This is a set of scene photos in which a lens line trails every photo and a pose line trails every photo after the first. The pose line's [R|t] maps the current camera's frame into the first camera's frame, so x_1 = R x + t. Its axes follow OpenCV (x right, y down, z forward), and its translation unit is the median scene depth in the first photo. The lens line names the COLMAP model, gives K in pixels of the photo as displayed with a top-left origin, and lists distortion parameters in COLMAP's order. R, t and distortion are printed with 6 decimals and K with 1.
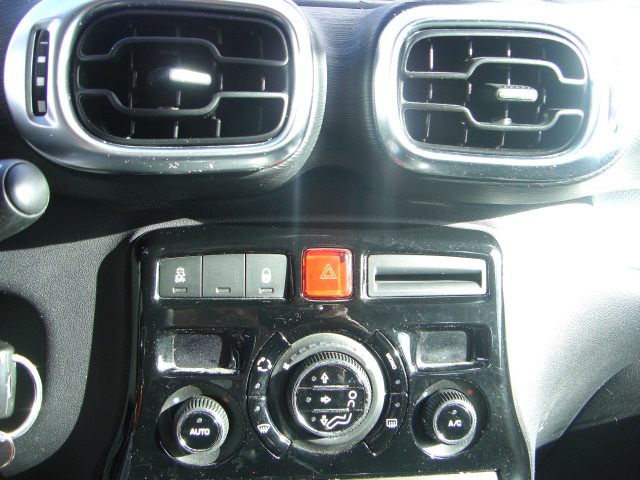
lens RADIAL K [[732.8, 0, 345.8], [0, 732.8, 238.4], [0, 0, 1]] dist [-0.206094, 0.162932]
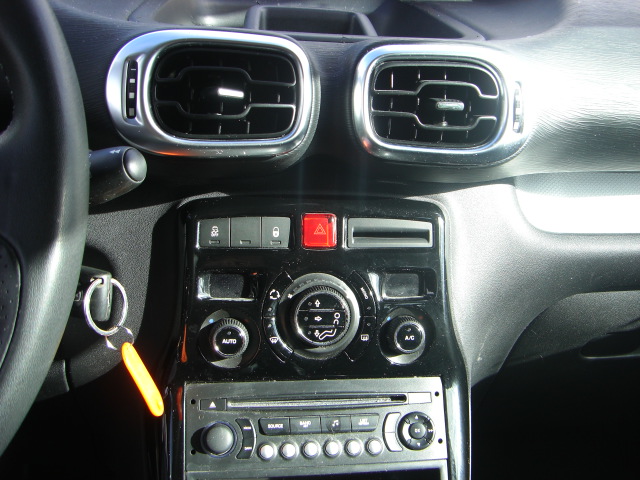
lens RADIAL K [[732.8, 0, 345.8], [0, 732.8, 238.4], [0, 0, 1]] dist [-0.206094, 0.162932]
pose [[0.999359, 0.001845, 0.035745, -0.024875], [-0.001978, 0.999991, 0.003699, 0.059110], [-0.035738, -0.003767, 0.999354, -0.425078]]
